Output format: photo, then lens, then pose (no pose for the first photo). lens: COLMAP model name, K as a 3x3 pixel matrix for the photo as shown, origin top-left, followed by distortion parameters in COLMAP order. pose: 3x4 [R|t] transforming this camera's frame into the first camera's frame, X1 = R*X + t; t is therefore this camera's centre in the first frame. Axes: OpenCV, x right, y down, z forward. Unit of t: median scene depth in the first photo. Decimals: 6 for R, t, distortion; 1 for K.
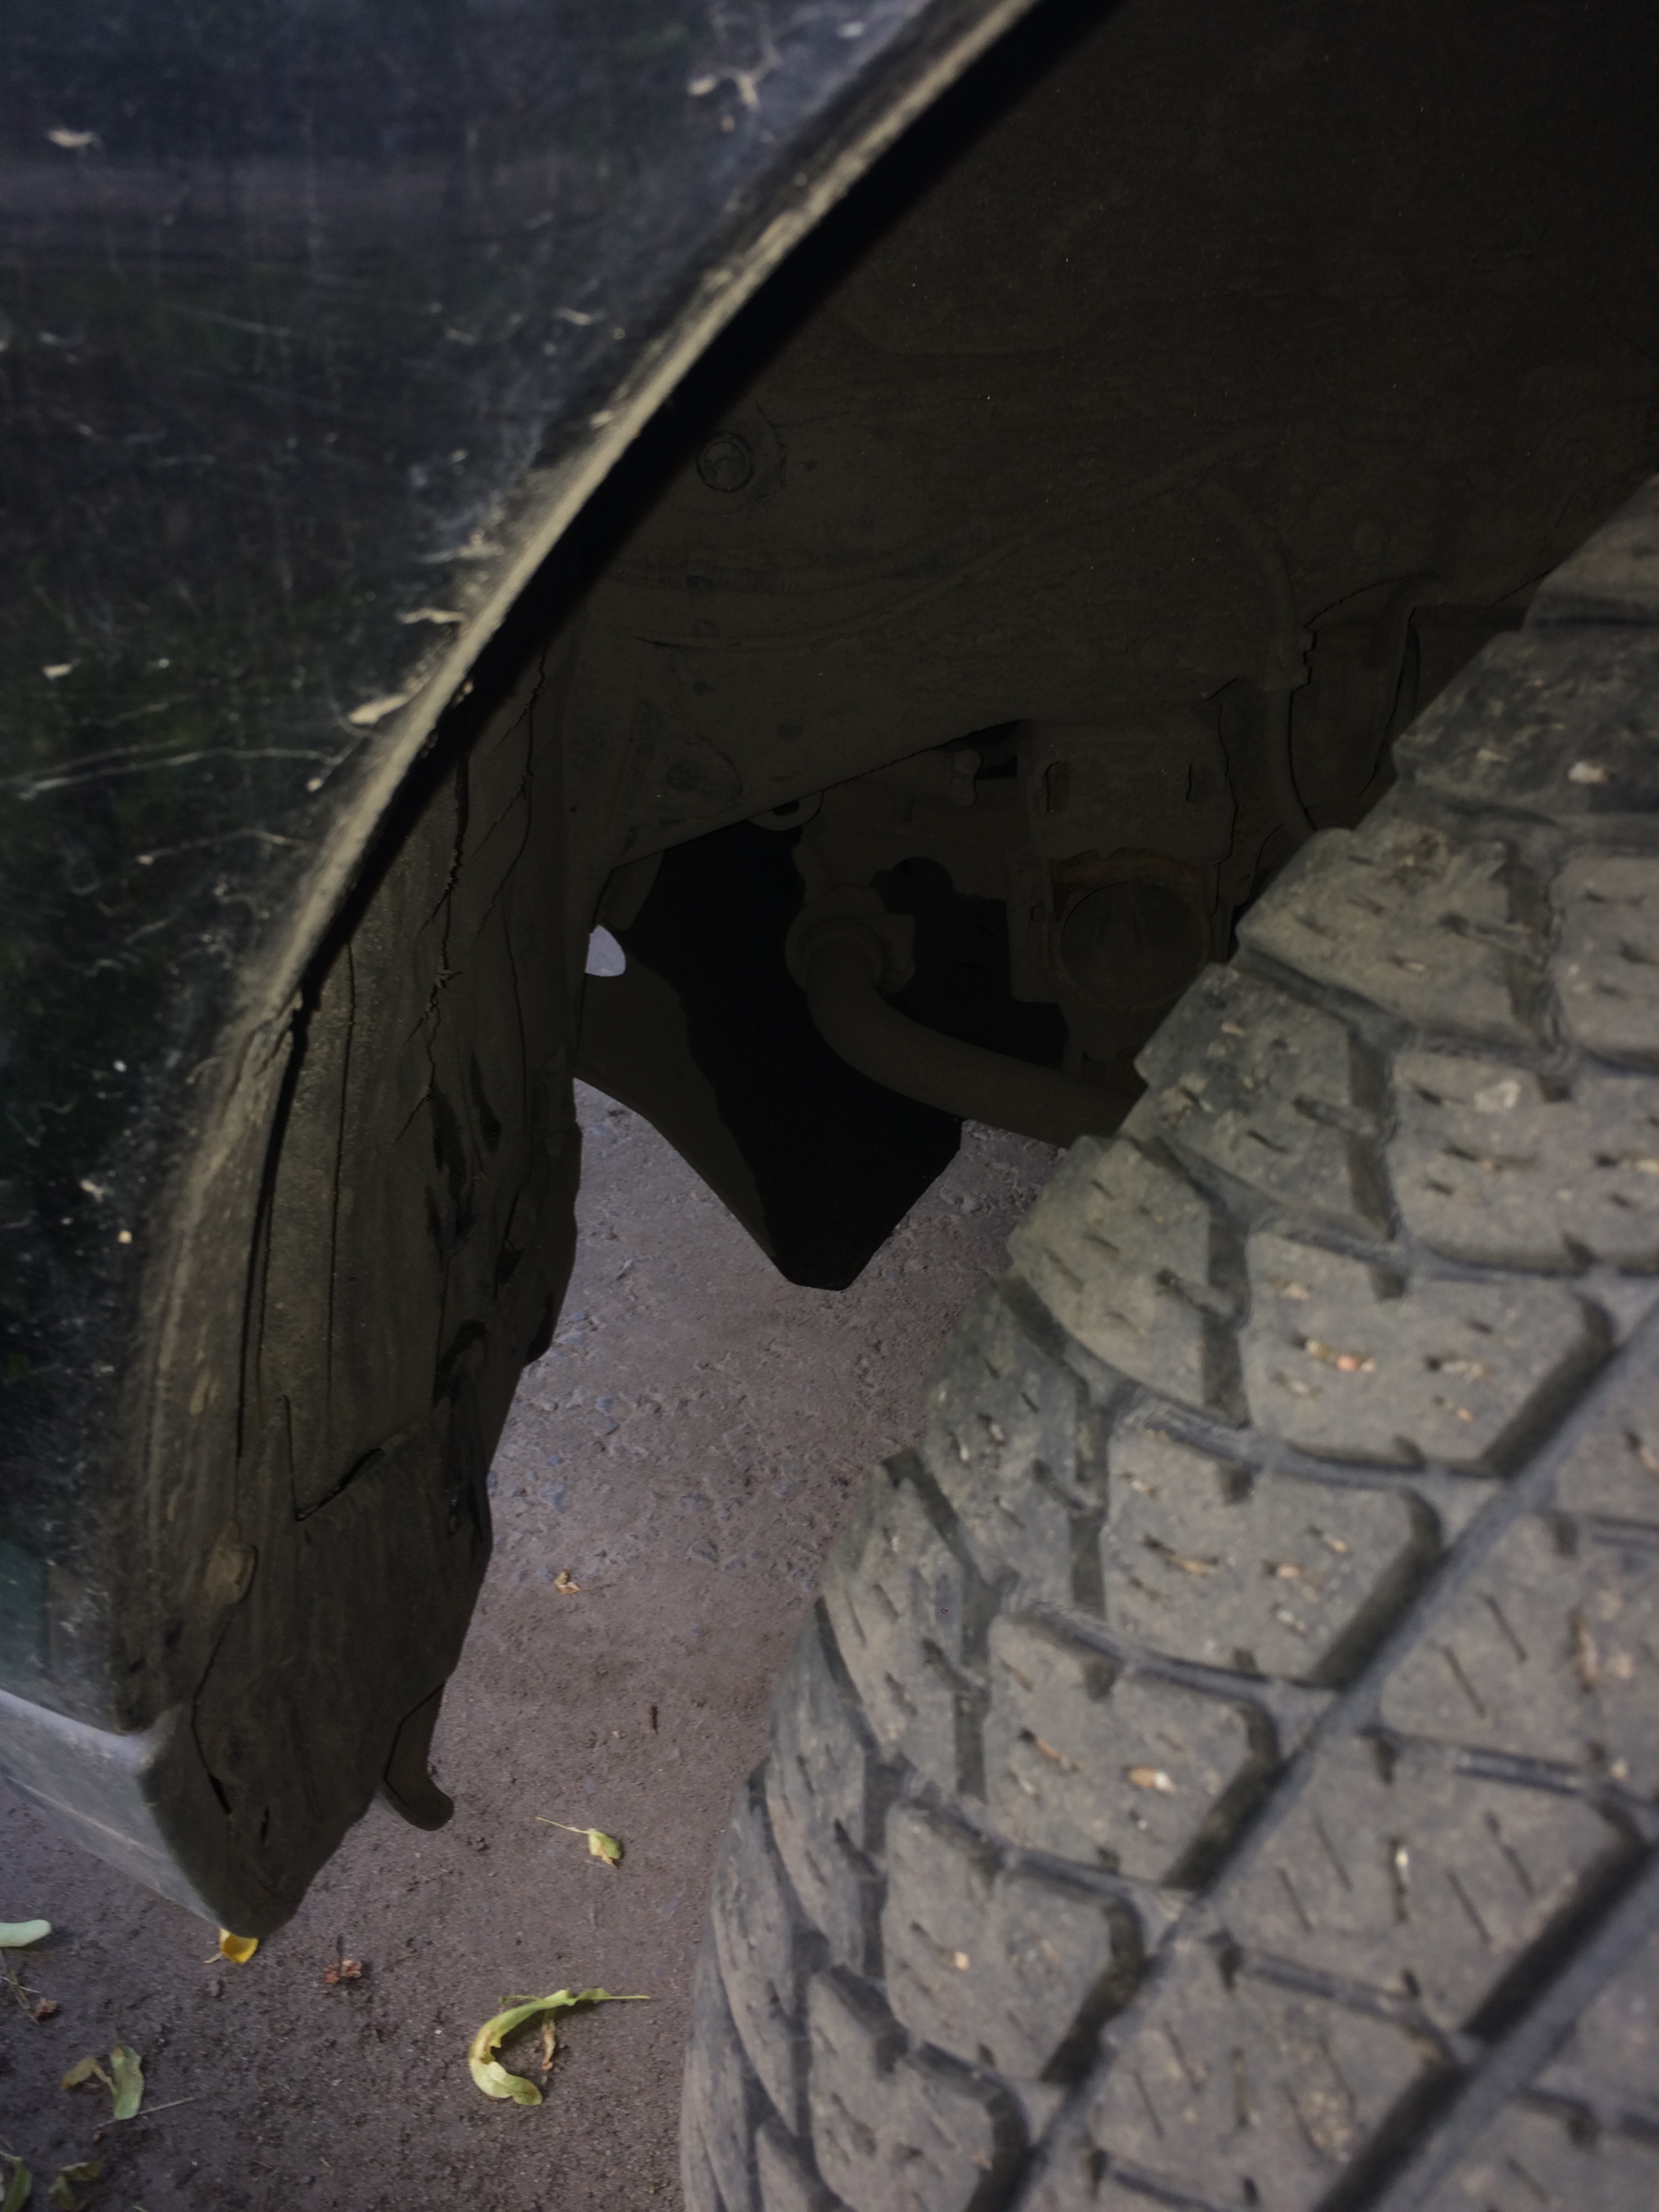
lens RADIAL K [[1877.2, 0, 830.3], [0, 1877.2, 1107.6], [0, 0, 1]] dist [0.047460, -0.079144]
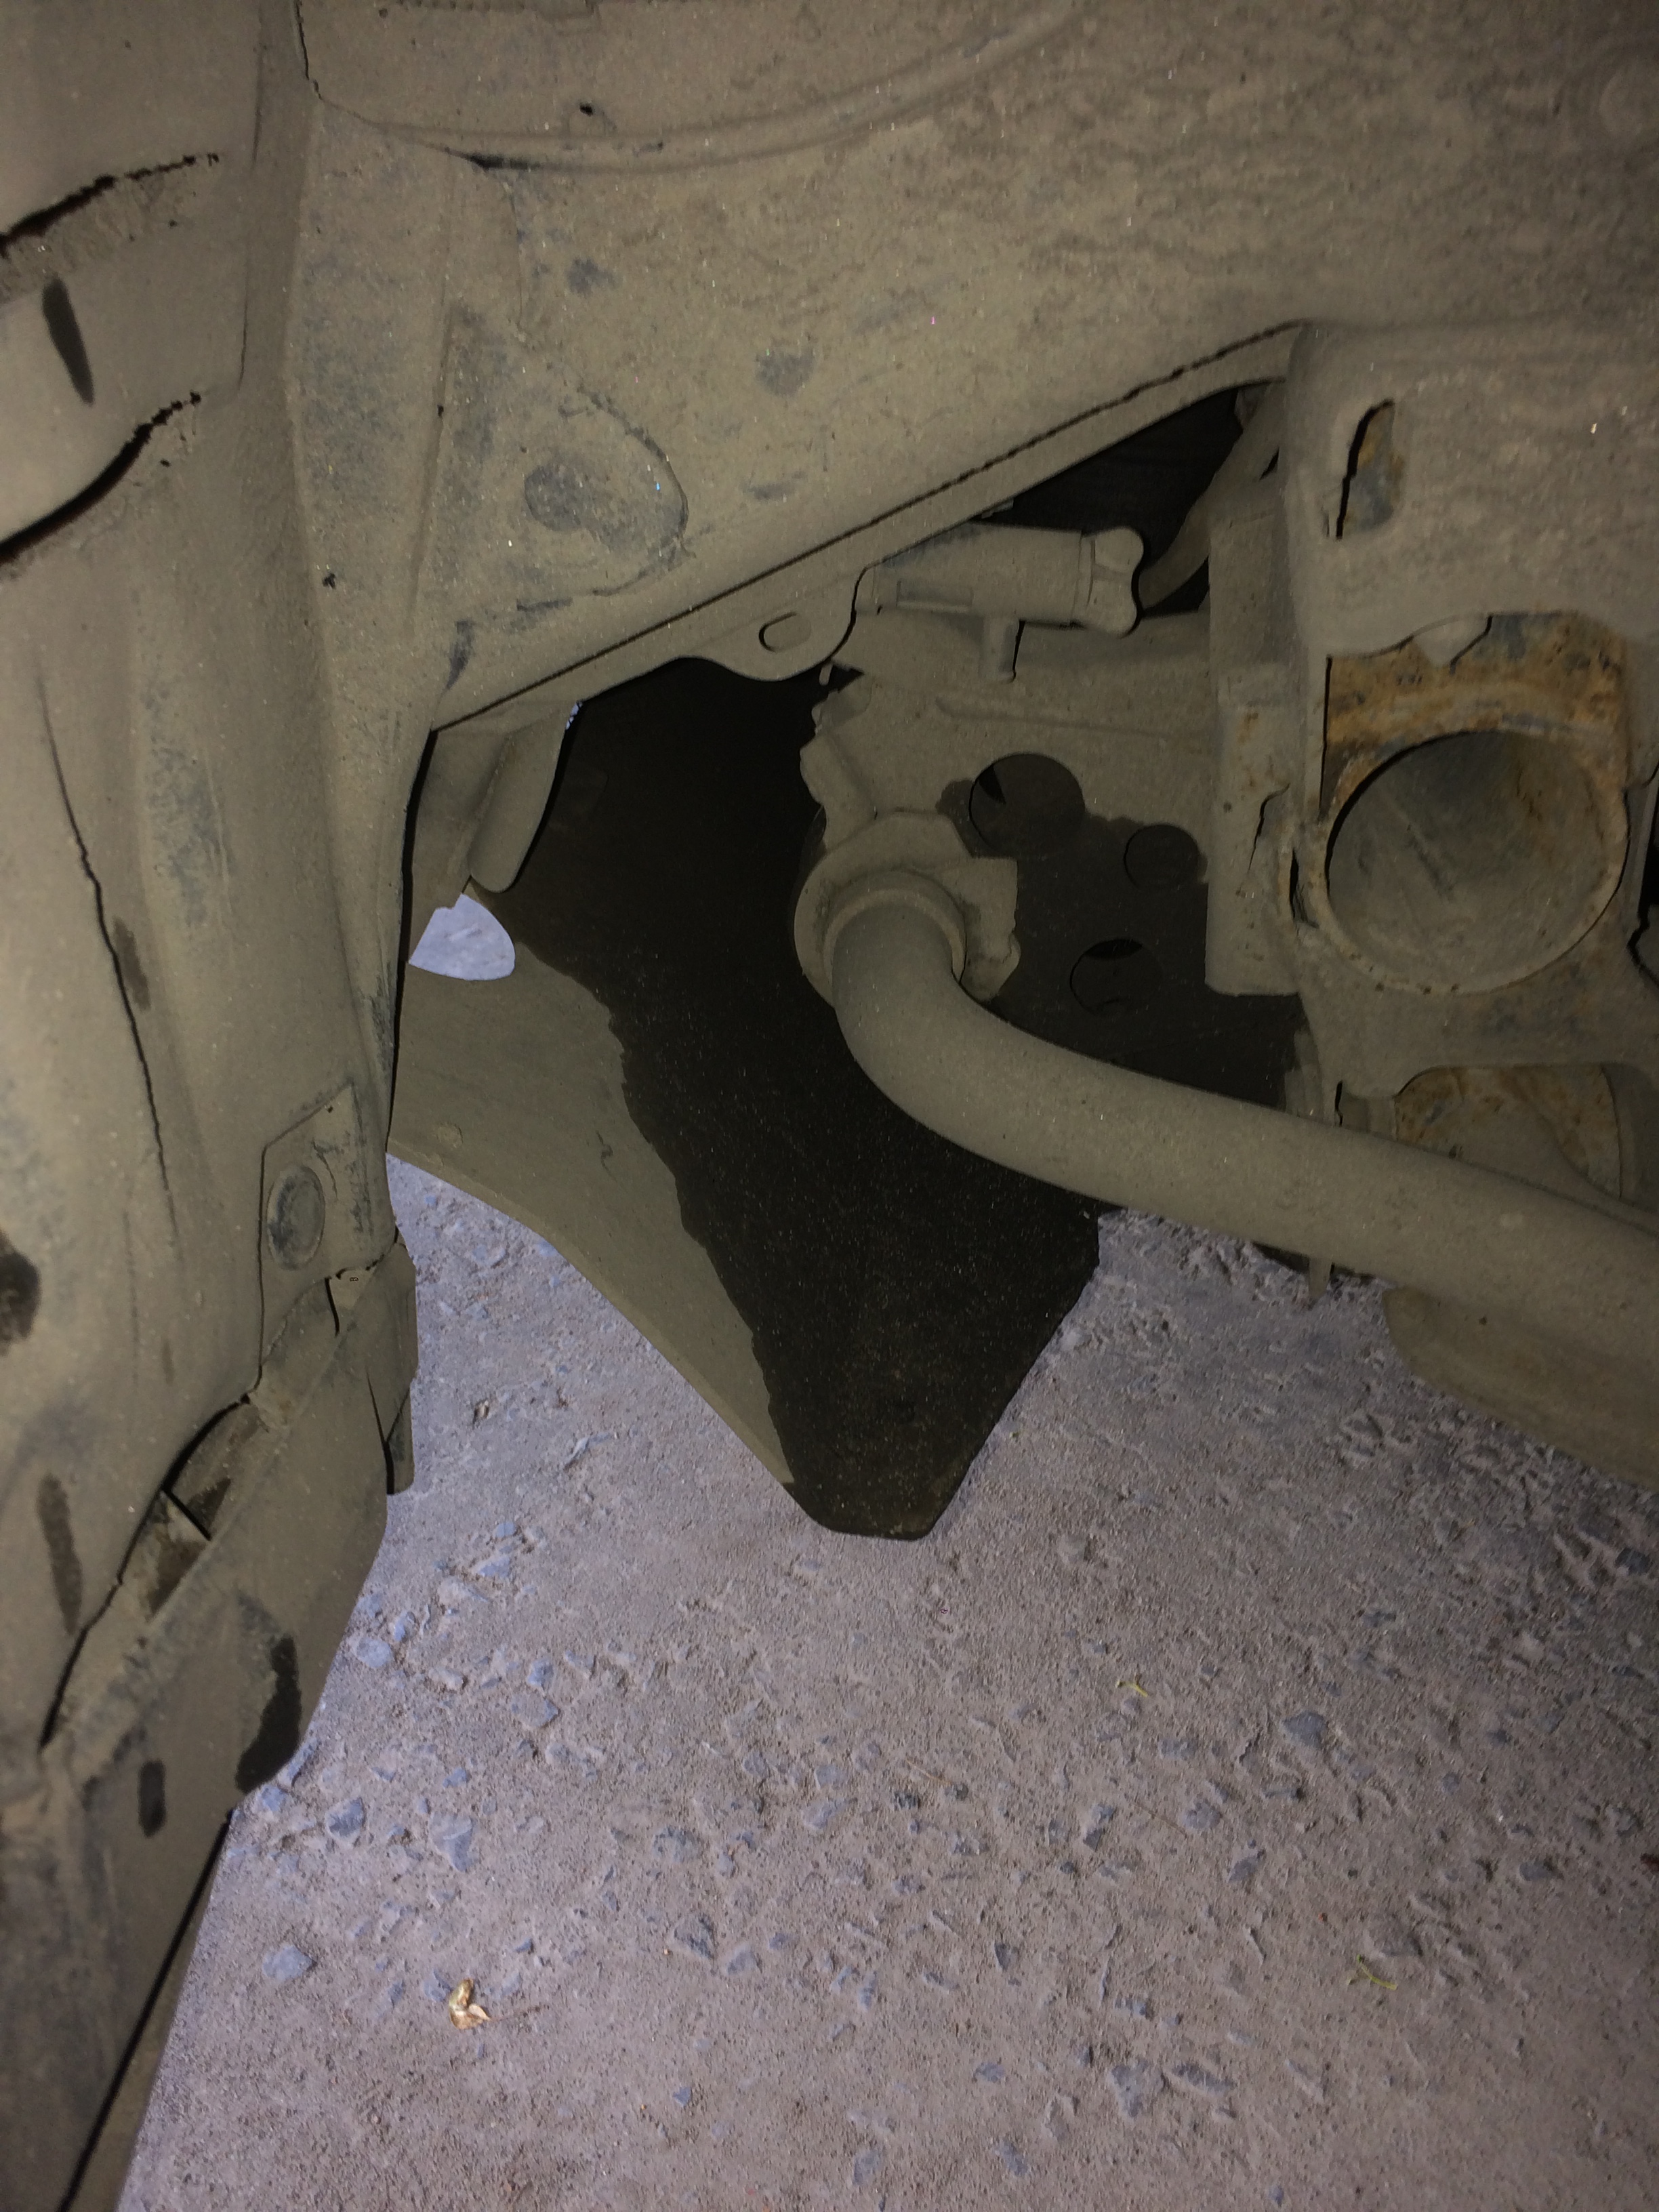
lens RADIAL K [[1877.2, 0, 868.6], [0, 1877.2, 1031.9], [0, 0, 1]] dist [0.047460, -0.079144]
pose [[0.999316, -0.034511, 0.013254, -0.007933], [0.035601, 0.994995, -0.093370, 0.001484], [-0.009965, 0.093778, 0.995543, 0.350686]]
